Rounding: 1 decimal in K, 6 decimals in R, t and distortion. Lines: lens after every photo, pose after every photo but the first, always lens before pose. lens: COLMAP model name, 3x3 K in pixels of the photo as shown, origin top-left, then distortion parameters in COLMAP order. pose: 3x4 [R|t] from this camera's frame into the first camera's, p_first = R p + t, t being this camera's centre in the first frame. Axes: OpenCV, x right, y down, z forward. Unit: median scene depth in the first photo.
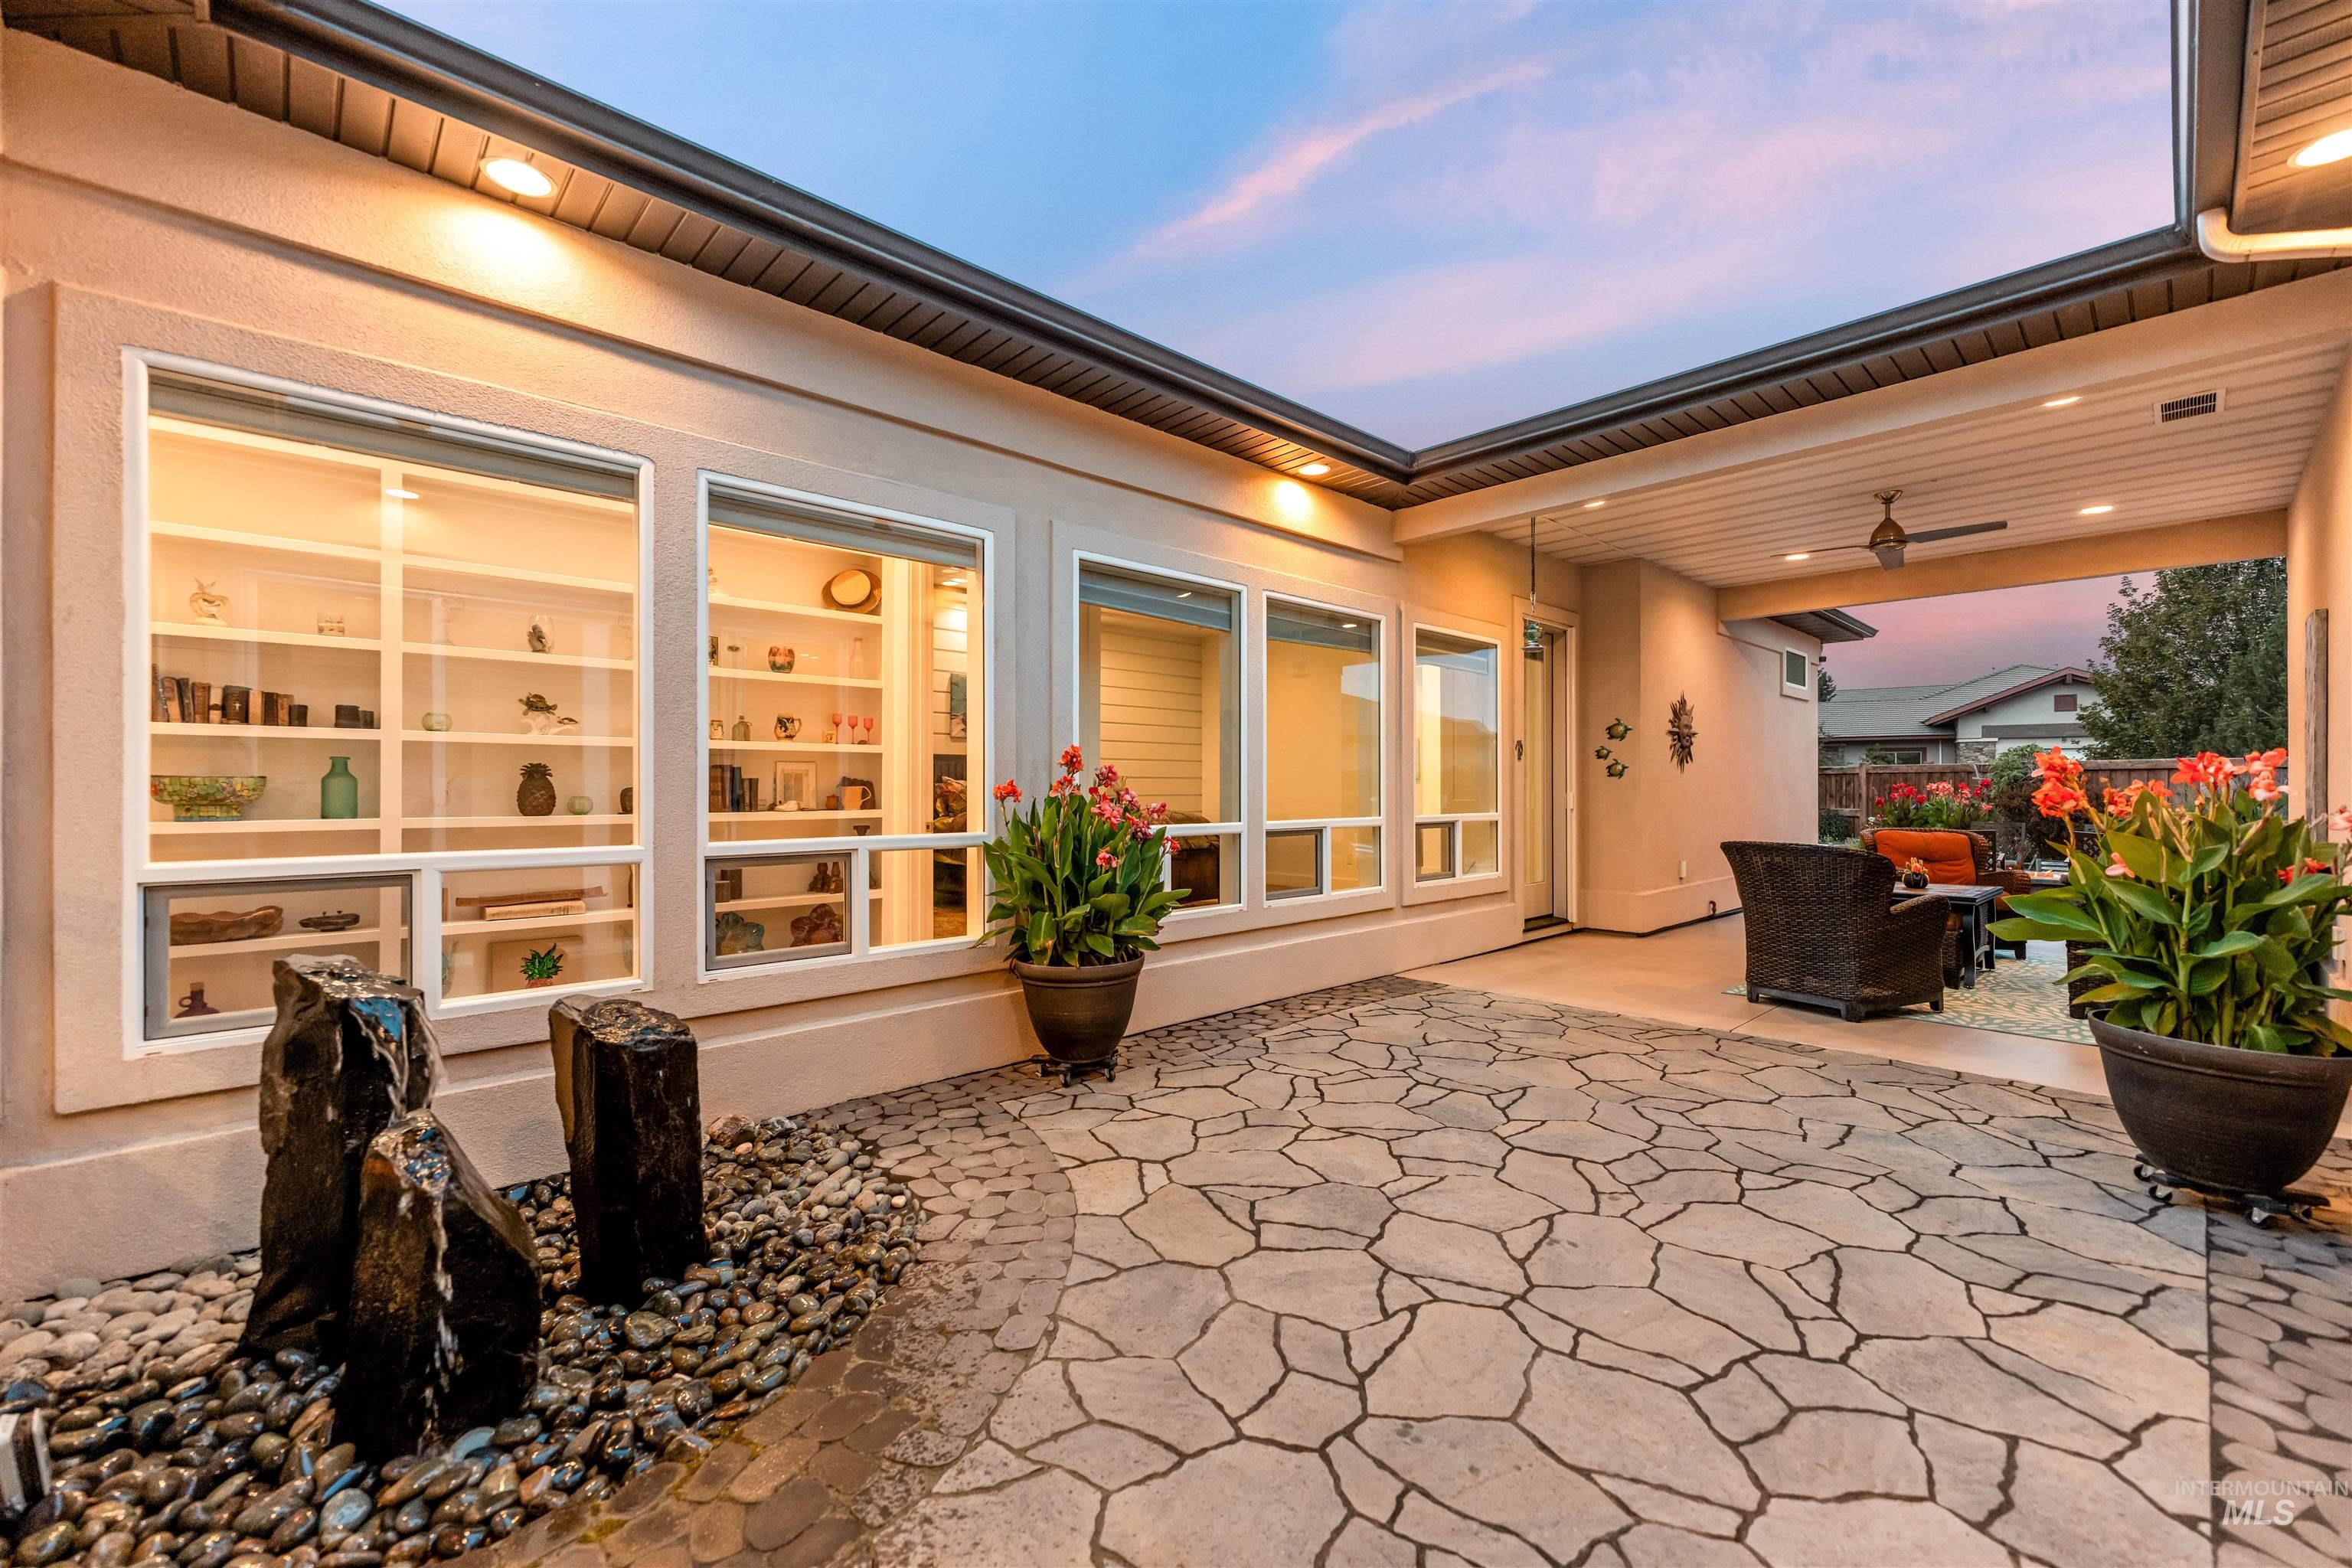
lens RADIAL K [[952.6, 0, 1174.6], [0, 952.6, 791.3], [0, 0, 1]] dist [0.006111, -0.000641]
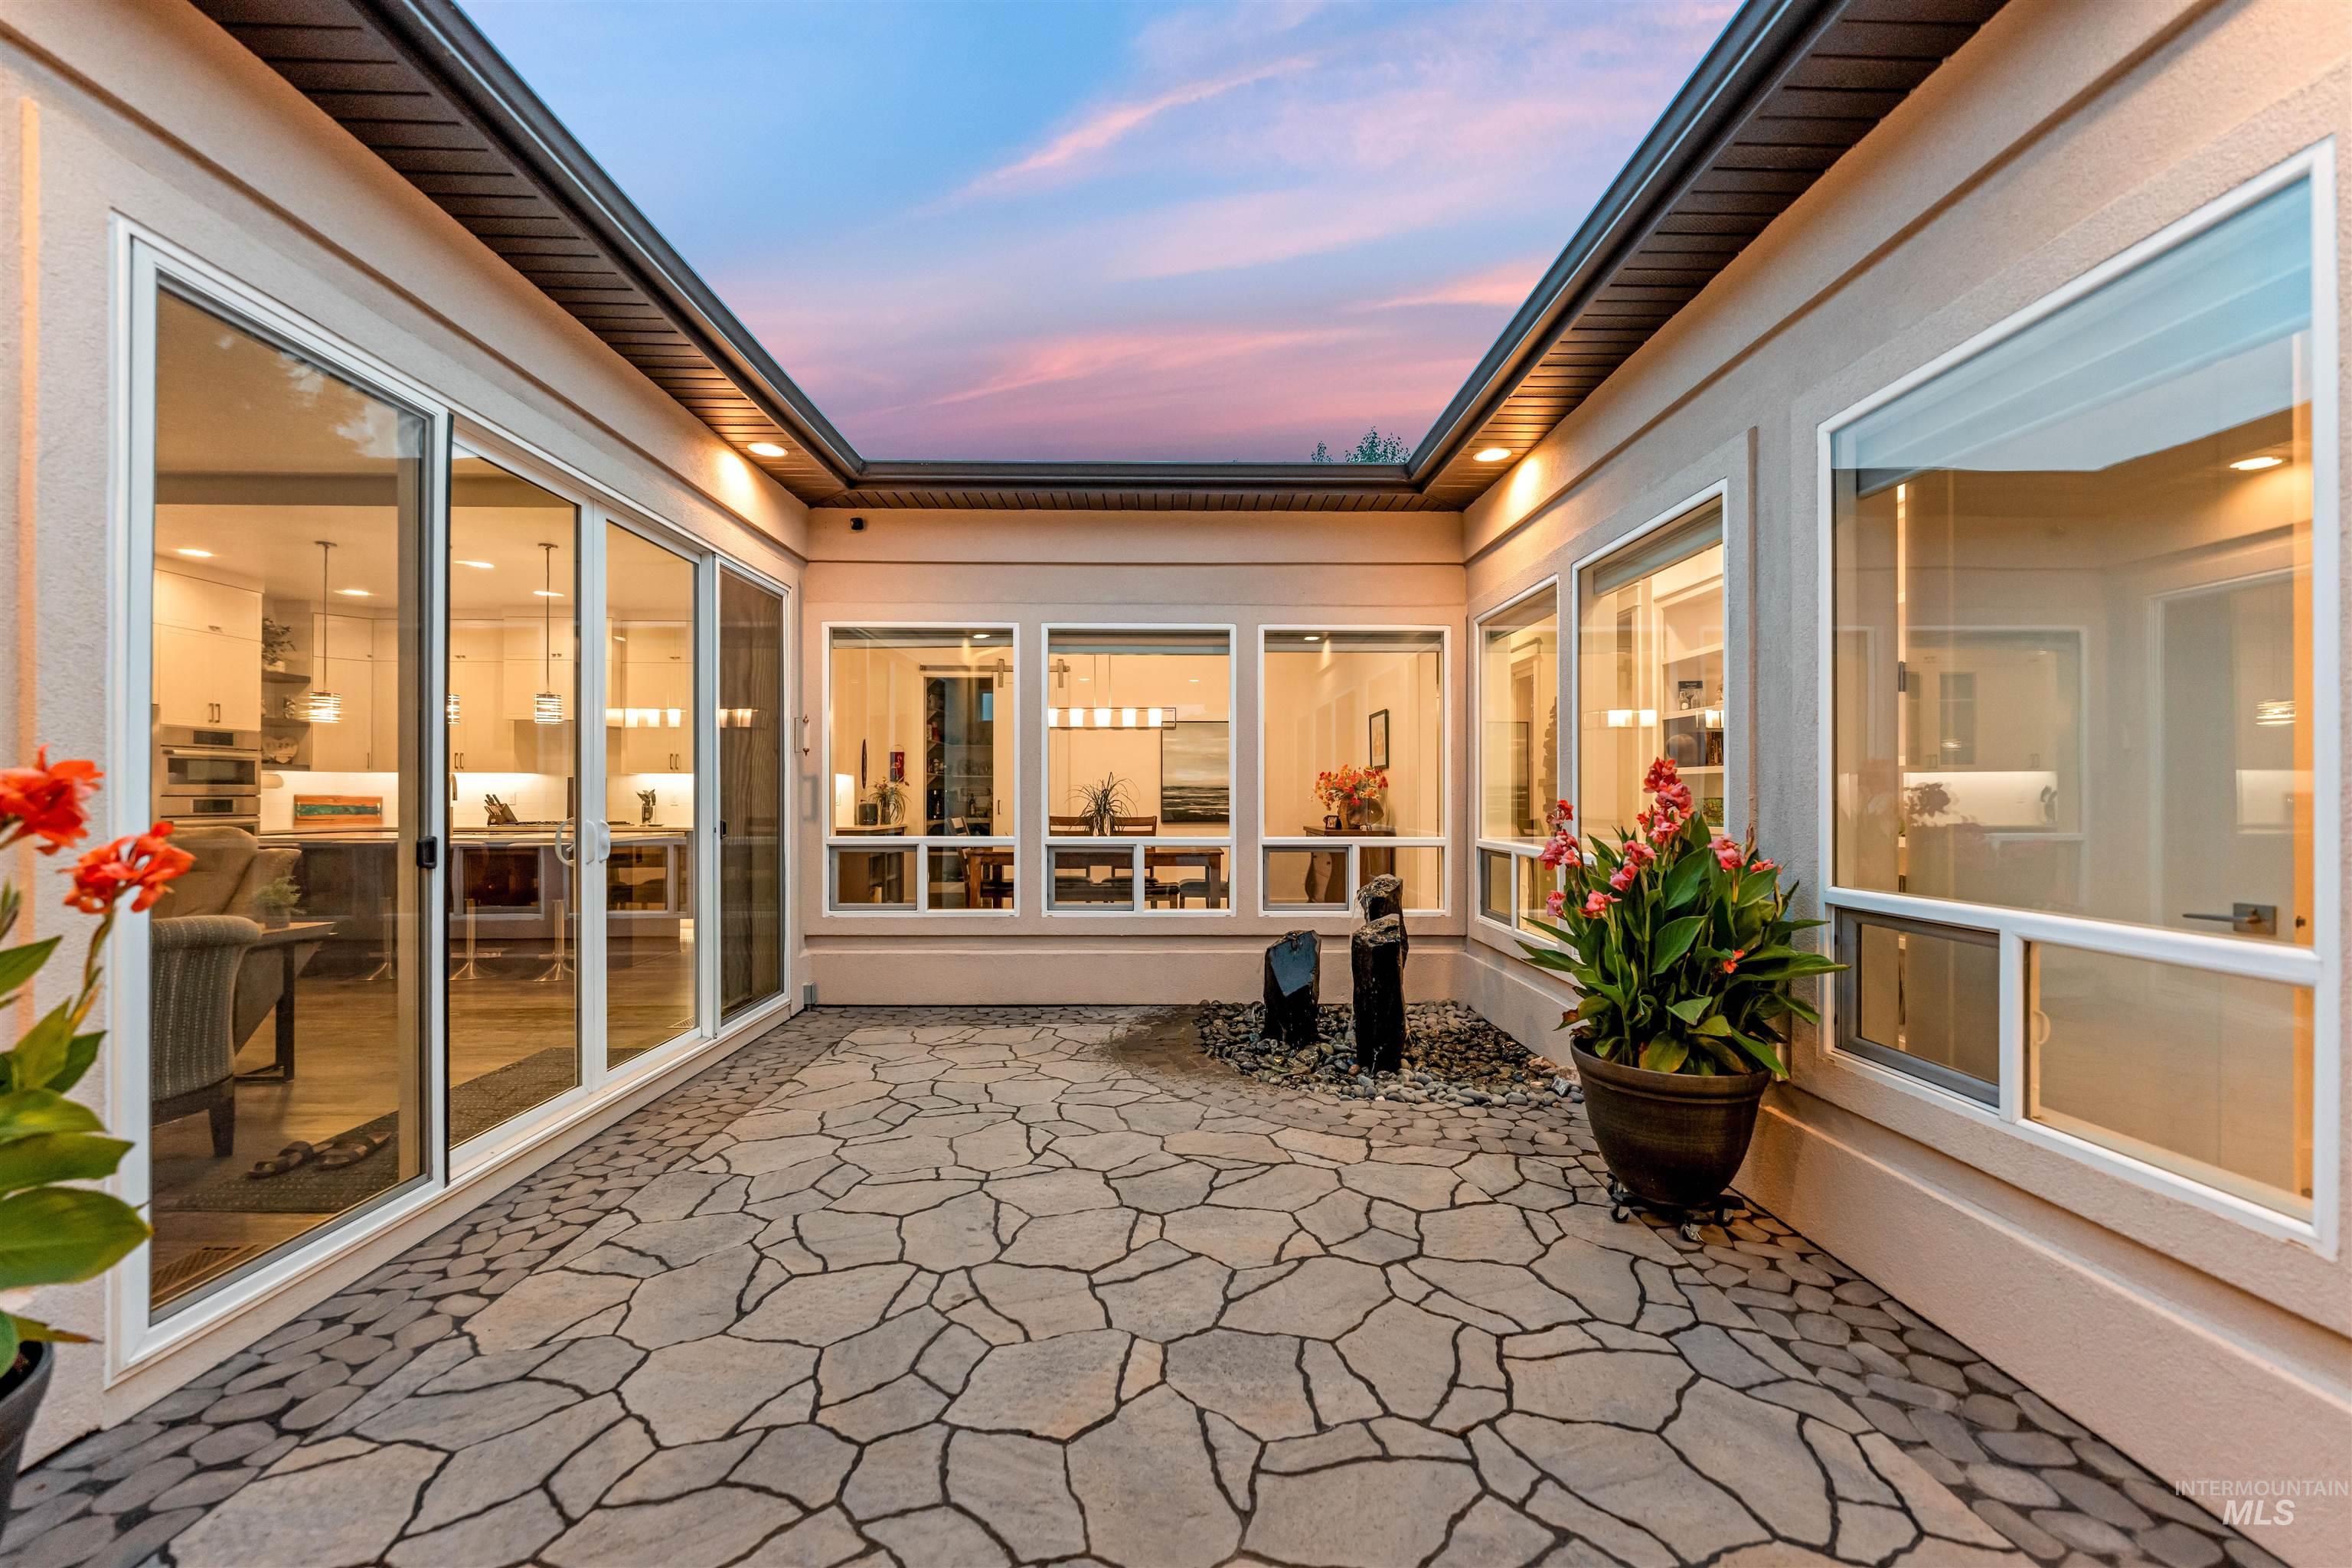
lens RADIAL K [[952.6, 0, 1179.5], [0, 952.6, 787.4], [0, 0, 1]] dist [0.006111, -0.000641]
pose [[-0.671269, -0.005012, -0.741197, 1.009014], [-0.001918, 0.999986, -0.005024, -0.030846], [0.741211, -0.001951, -0.671269, 1.800630]]
